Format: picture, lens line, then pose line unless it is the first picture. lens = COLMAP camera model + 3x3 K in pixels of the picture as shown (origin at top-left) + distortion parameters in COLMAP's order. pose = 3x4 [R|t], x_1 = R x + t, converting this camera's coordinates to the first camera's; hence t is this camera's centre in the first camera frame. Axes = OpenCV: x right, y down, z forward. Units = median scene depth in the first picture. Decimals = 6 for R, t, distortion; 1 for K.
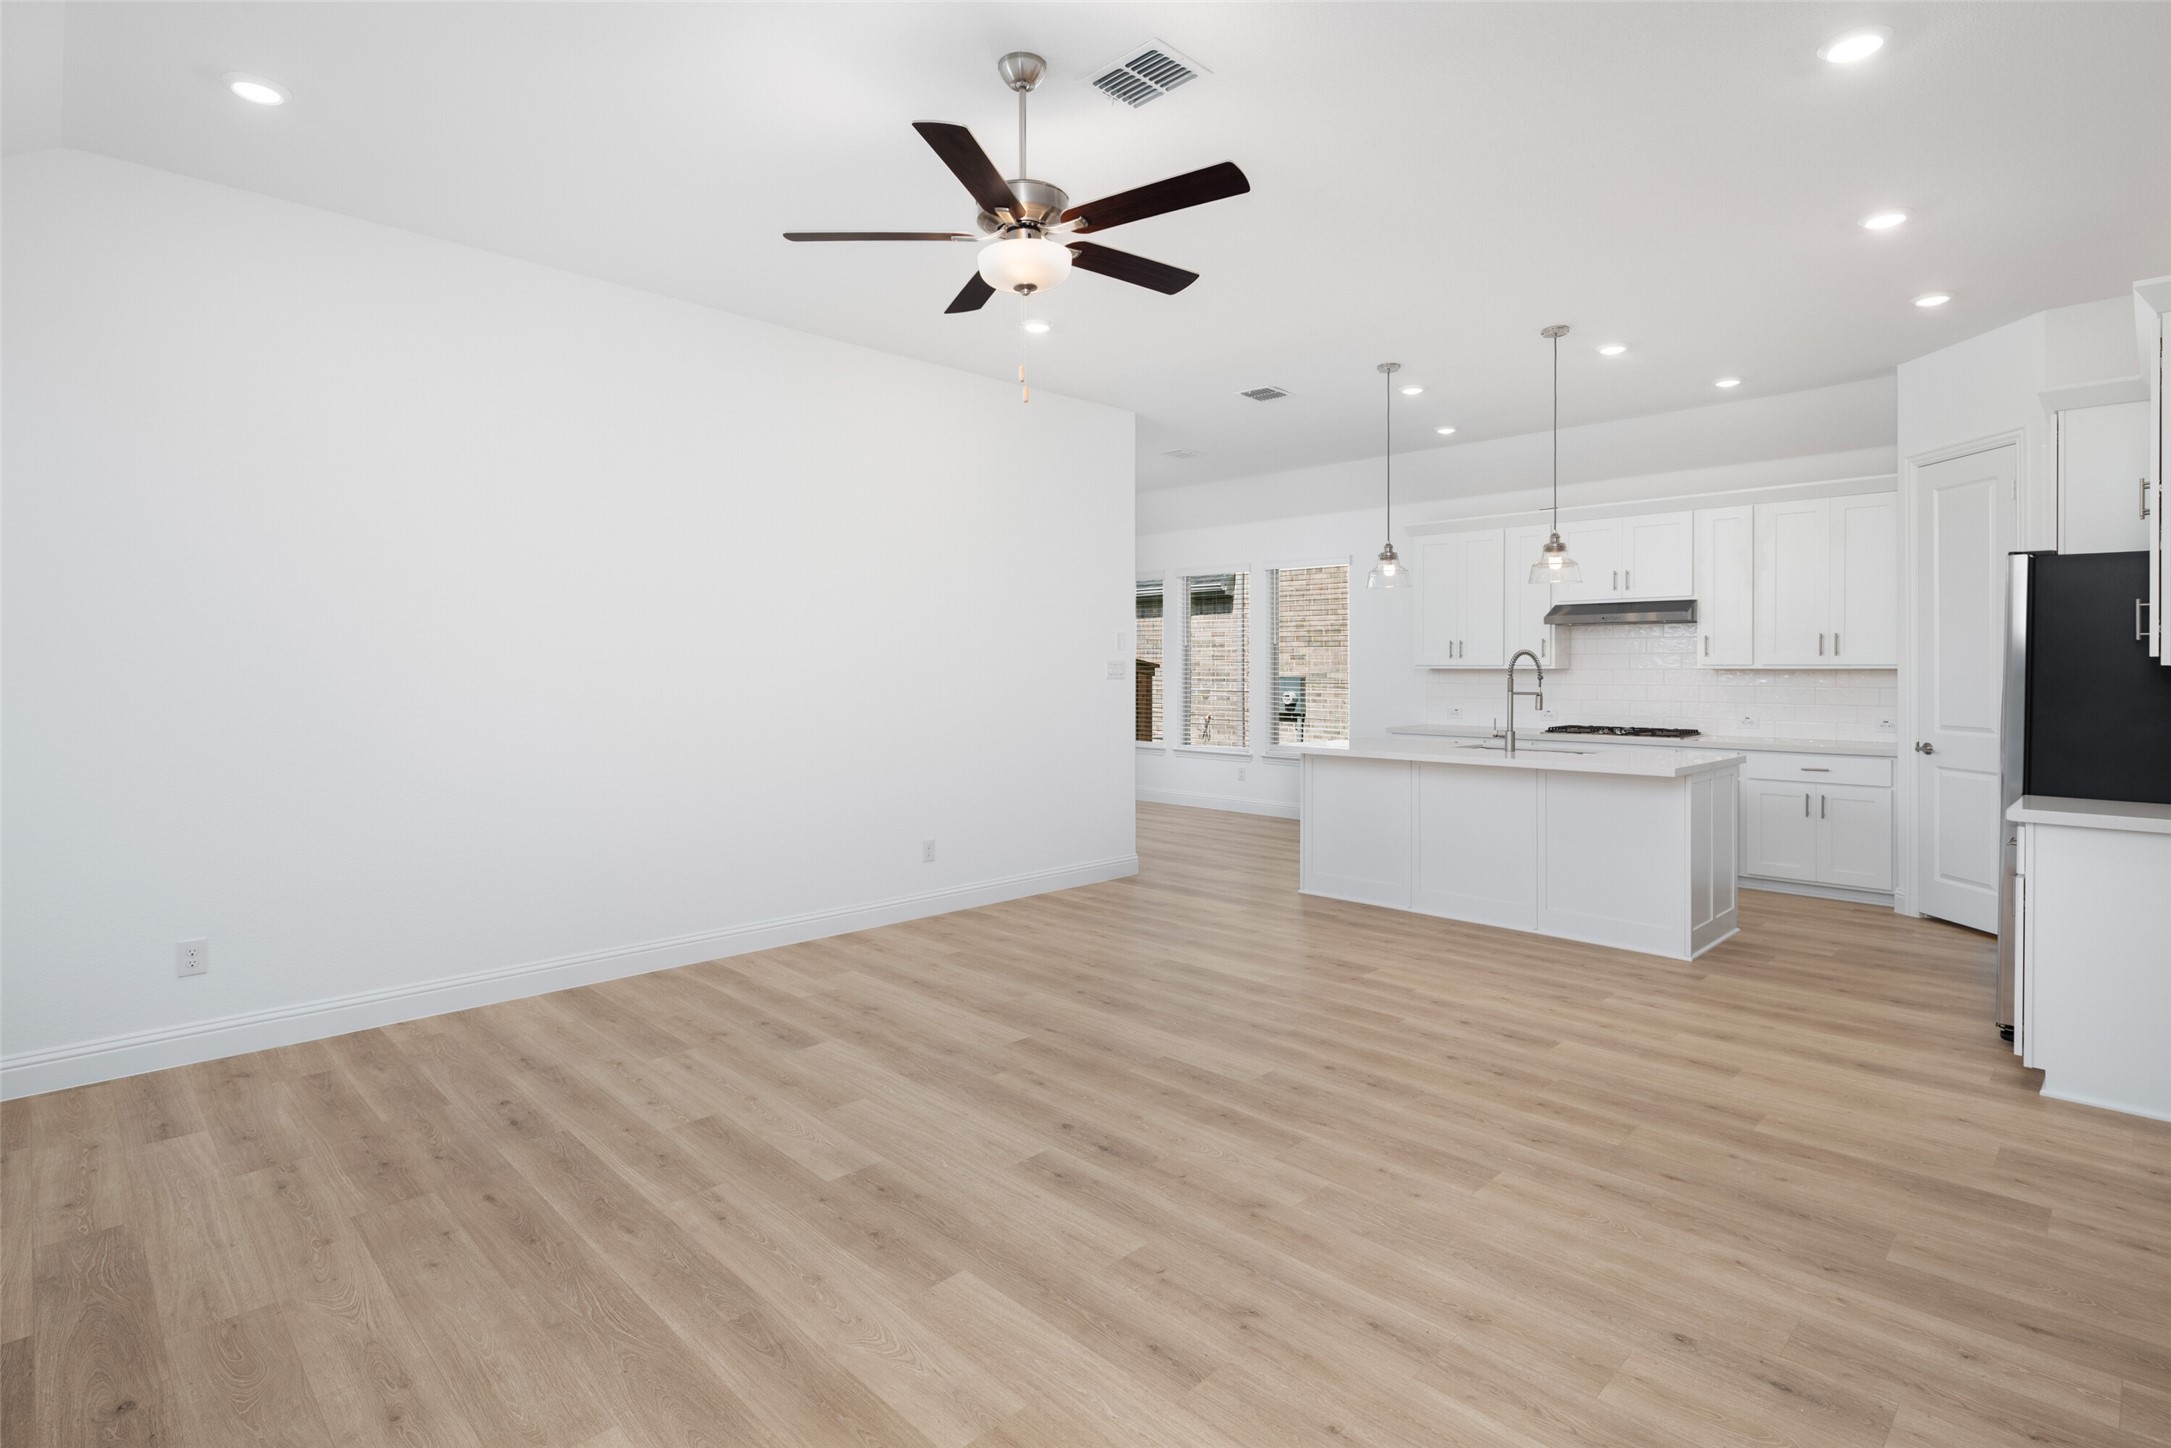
lens RADIAL K [[1063.2, 0, 1108.7], [0, 1063.2, 671.8], [0, 0, 1]] dist [0.004748, -0.002815]
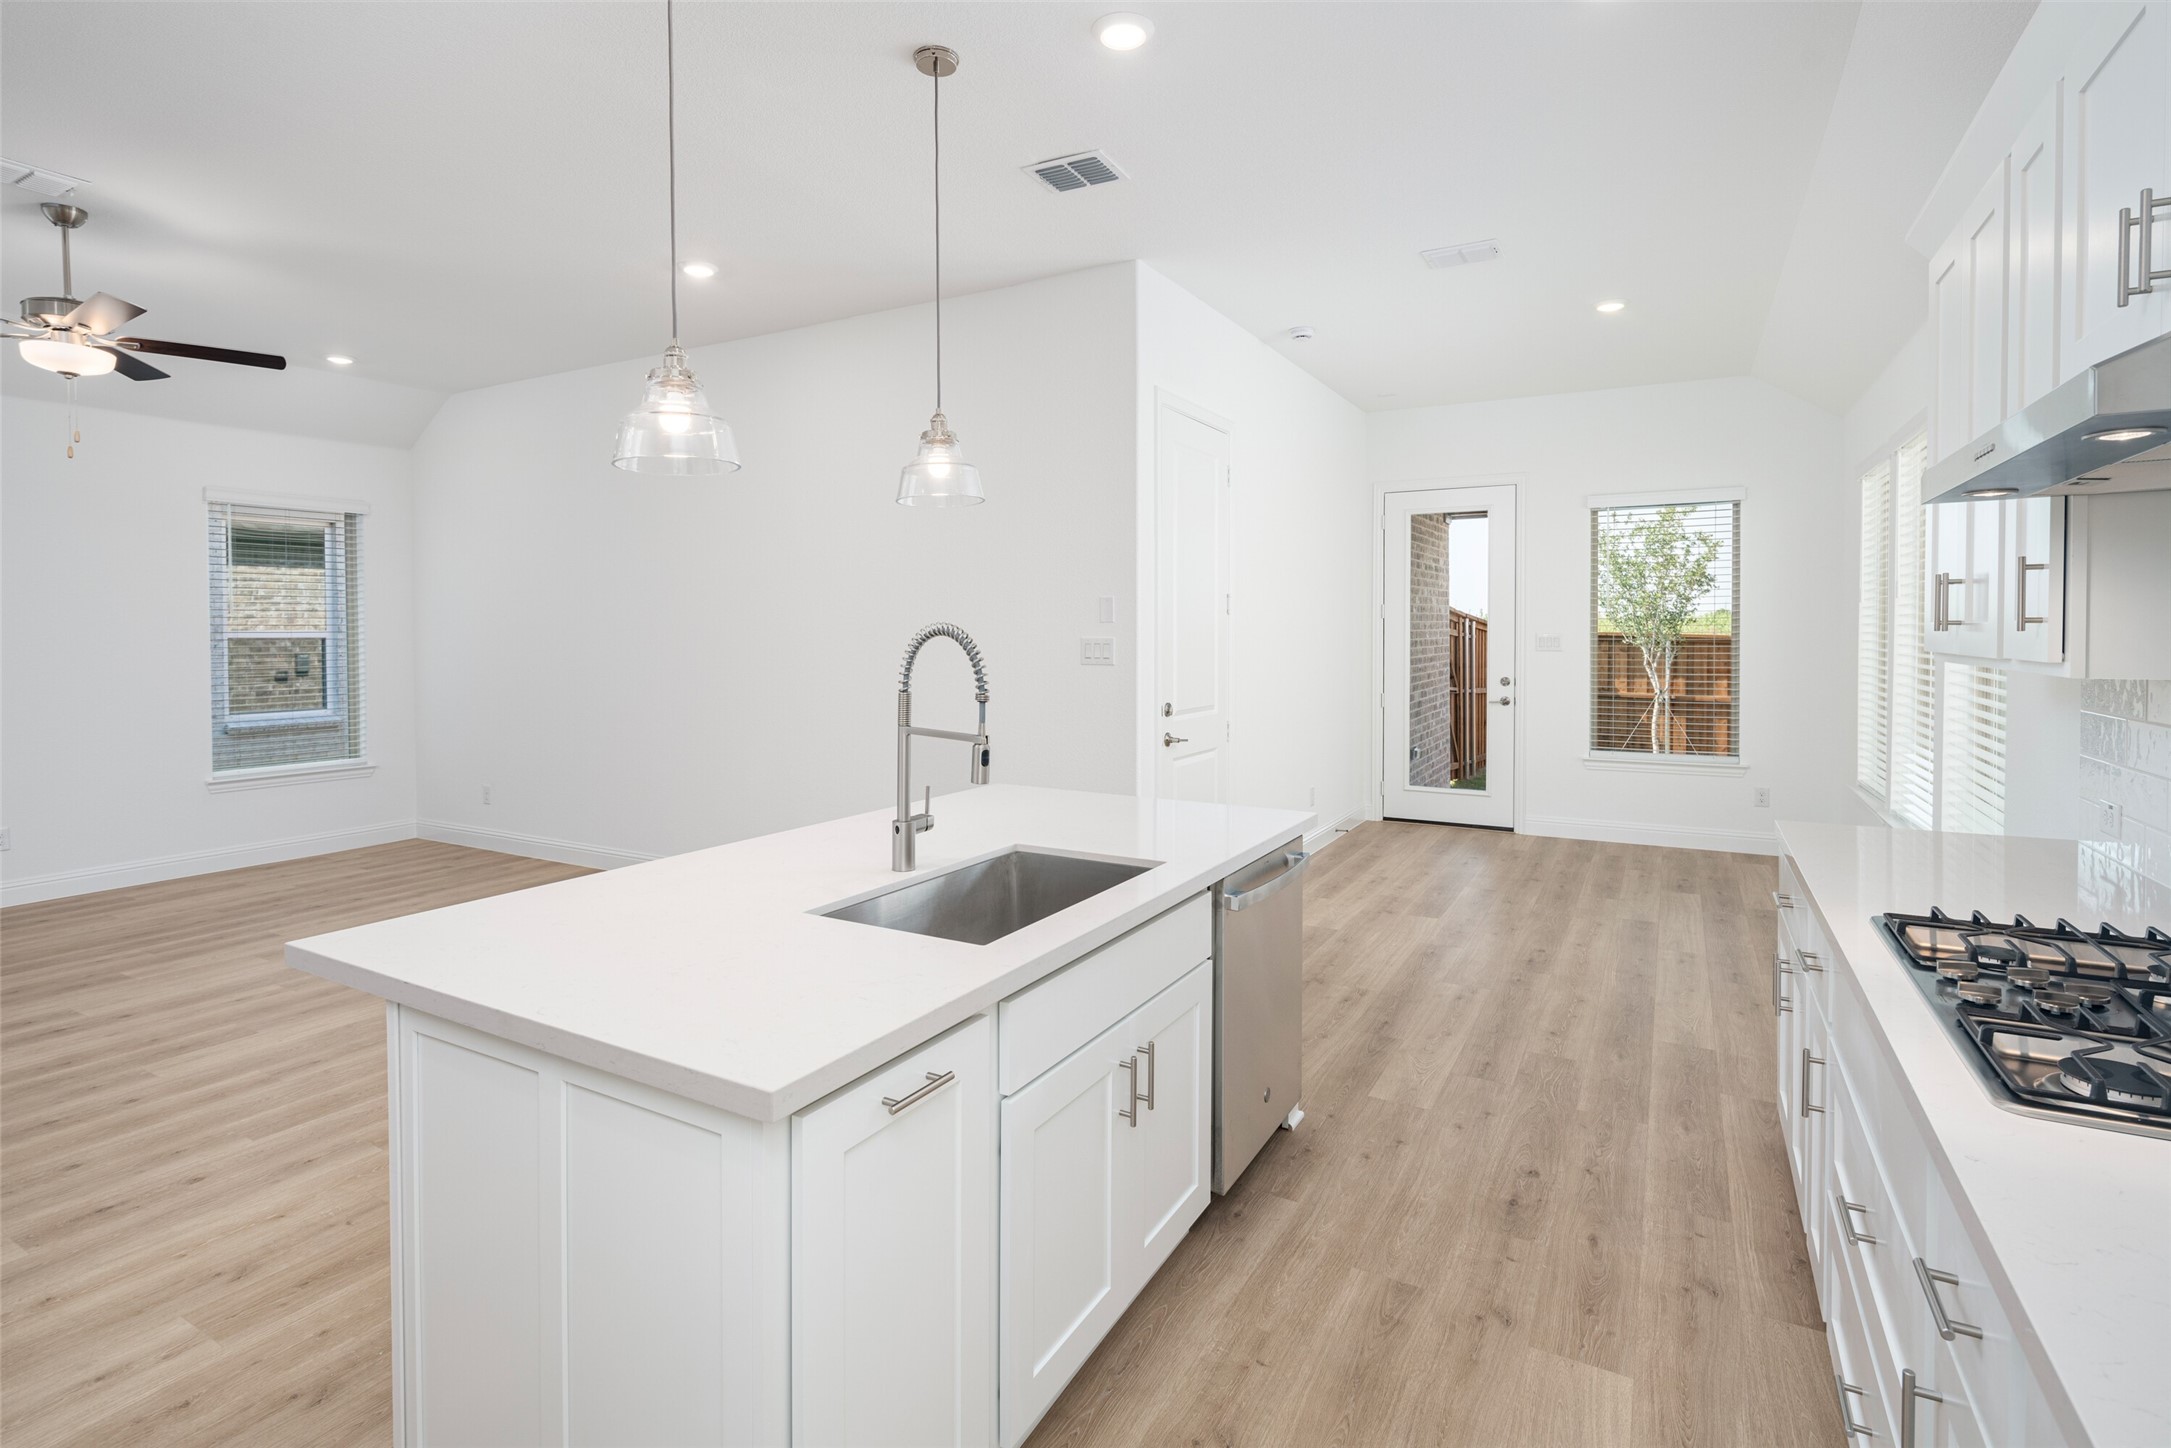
lens RADIAL K [[1063.2, 0, 1081.3], [0, 1063.2, 653.9], [0, 0, 1]] dist [0.004748, -0.002815]
pose [[0.253076, 0.019834, -0.967243, 1.349726], [-0.000911, 0.999794, 0.020263, -0.028769], [0.967446, -0.004247, 0.253042, 1.640156]]
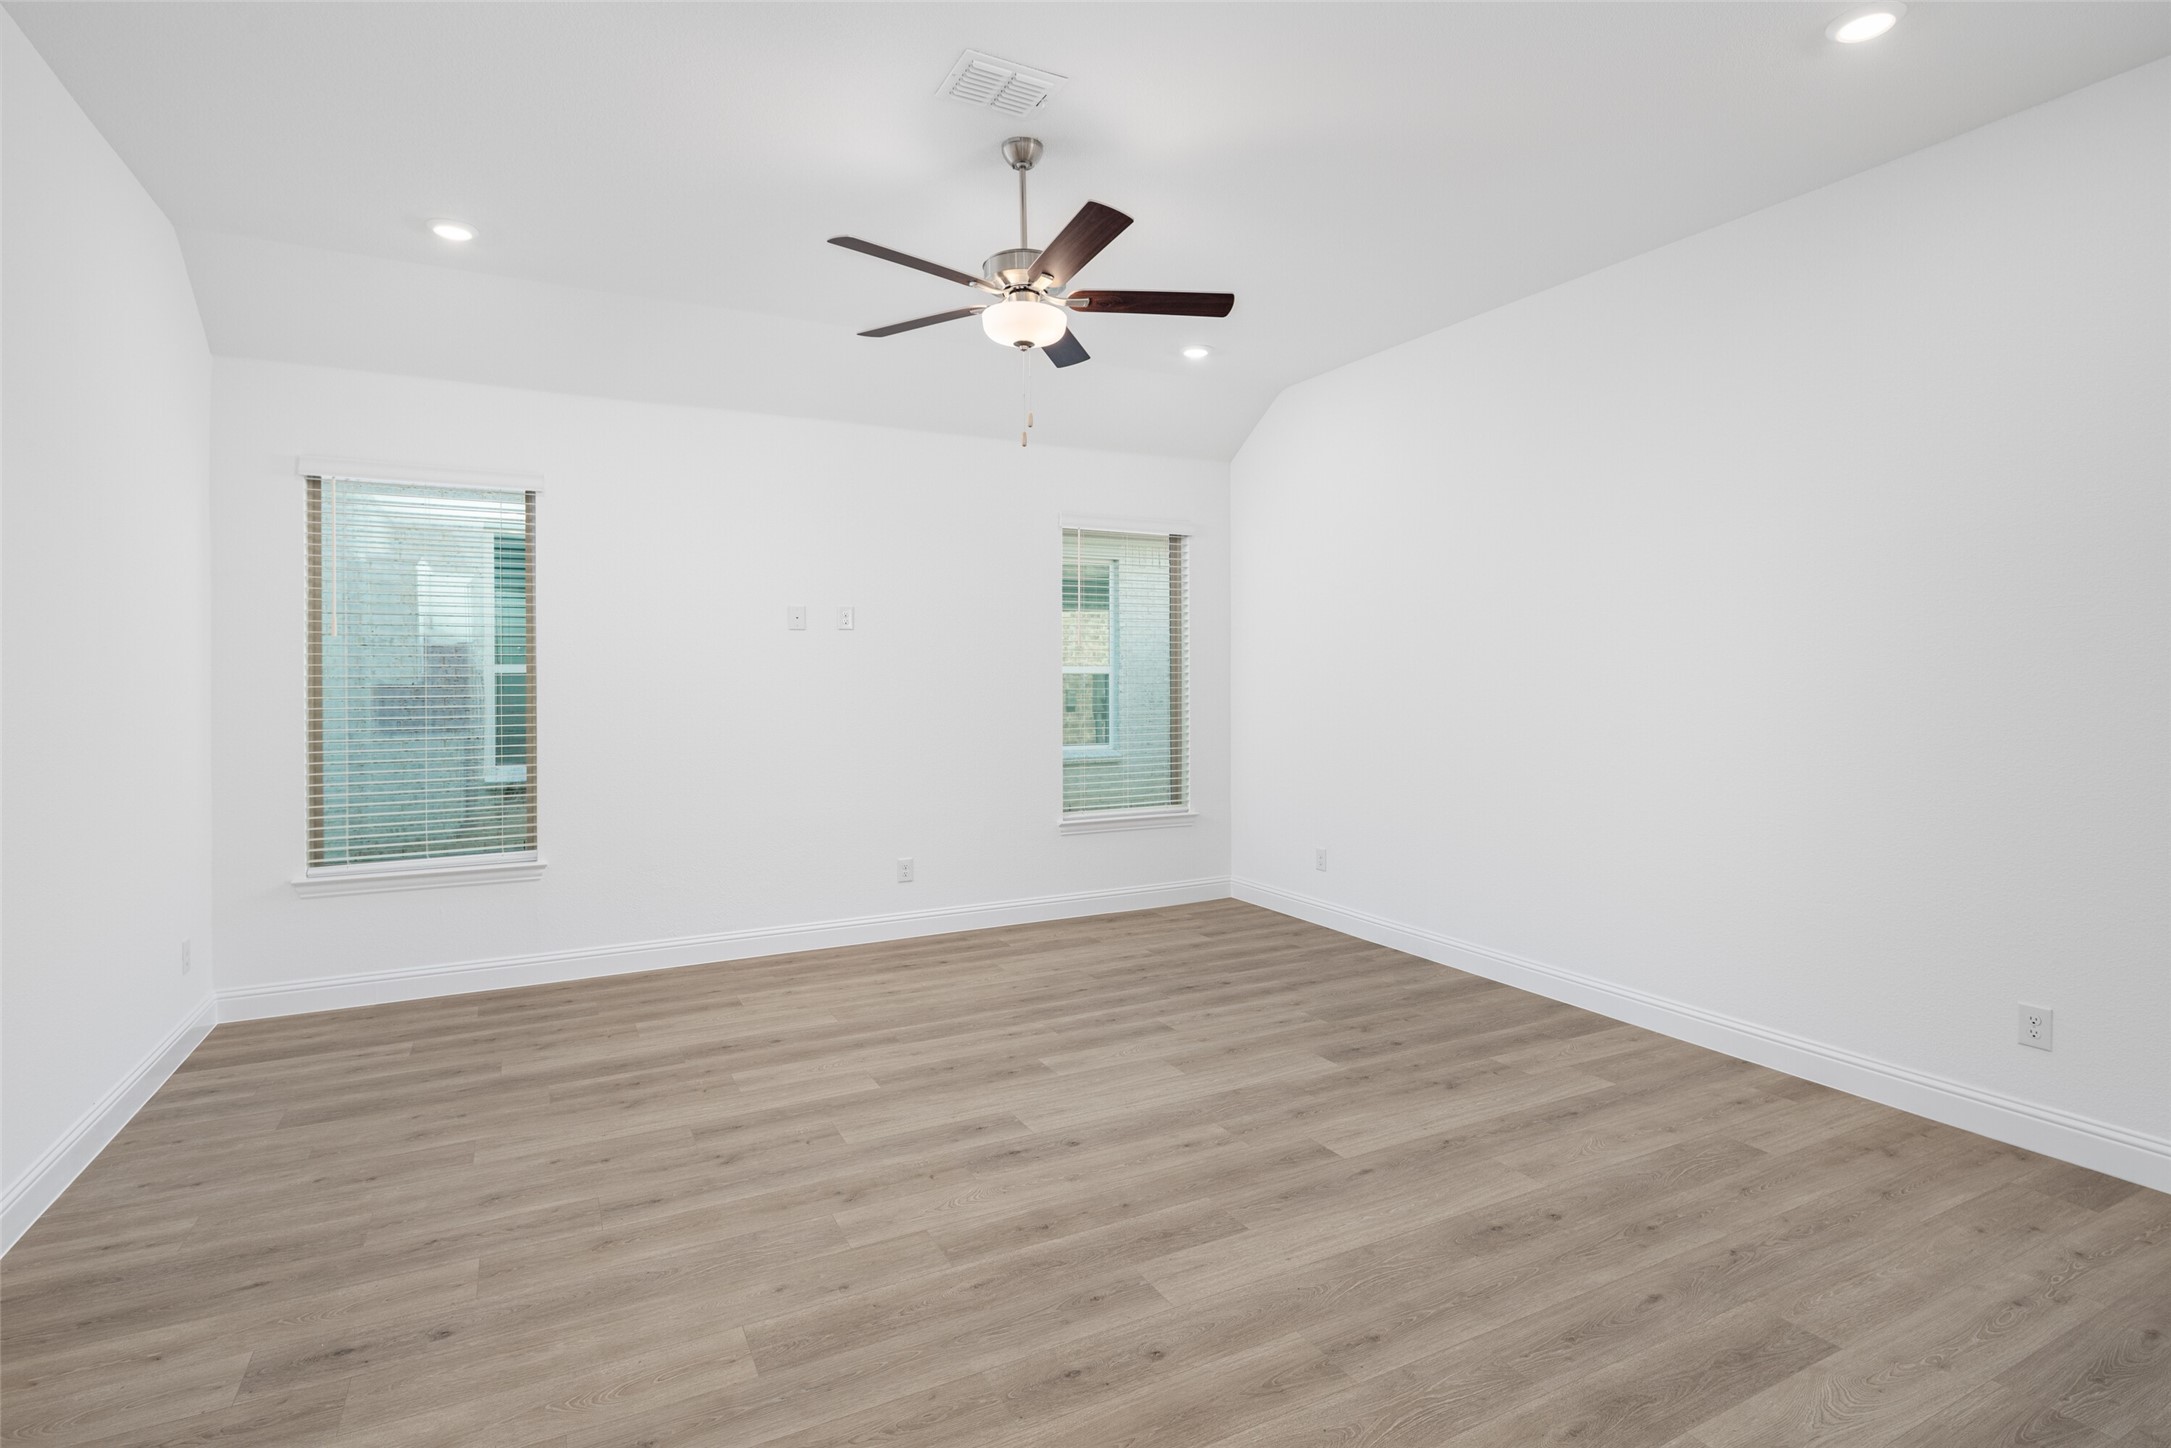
lens RADIAL K [[1063.2, 0, 1056.1], [0, 1063.2, 692.3], [0, 0, 1]] dist [0.004748, -0.002815]
pose [[-0.324719, 0.017142, -0.945655, 0.834487], [-0.001464, 0.999825, 0.018627, -0.015606], [0.945809, 0.007433, -0.324637, 1.202886]]
